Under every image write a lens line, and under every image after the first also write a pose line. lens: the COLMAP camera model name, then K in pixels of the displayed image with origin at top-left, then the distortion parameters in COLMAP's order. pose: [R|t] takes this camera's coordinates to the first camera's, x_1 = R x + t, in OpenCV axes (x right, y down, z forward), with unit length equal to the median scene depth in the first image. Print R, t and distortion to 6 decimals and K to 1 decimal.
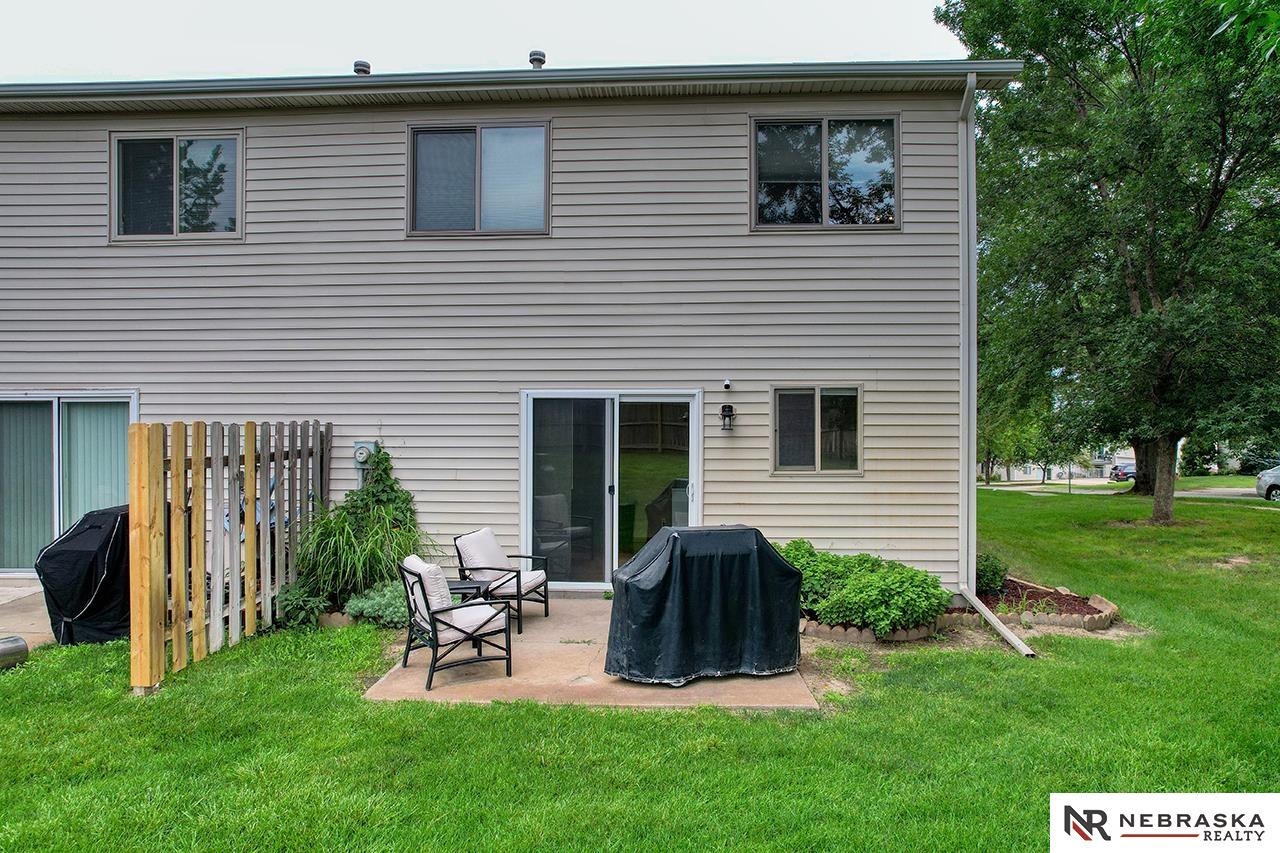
lens RADIAL K [[821.4, 0, 640.0], [0, 821.4, 426.5], [0, 0, 1]] dist [-0.072146, 0.066695]
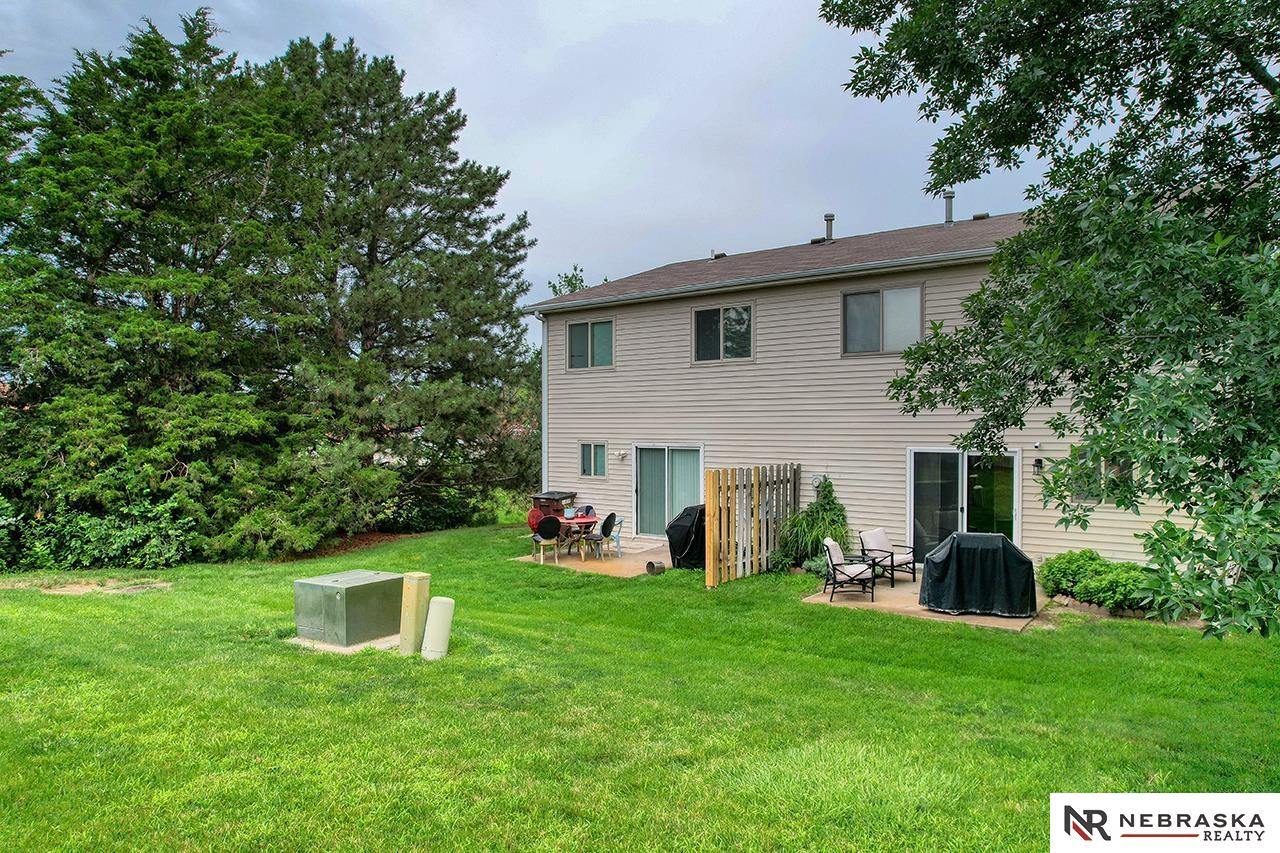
lens RADIAL K [[821.4, 0, 640.0], [0, 821.4, 426.5], [0, 0, 1]] dist [-0.072146, 0.066695]
pose [[0.818841, -0.001216, -0.574019, 0.425233], [-0.002971, 0.999975, -0.006356, -0.086906], [0.574013, 0.006910, 0.818817, -0.783512]]
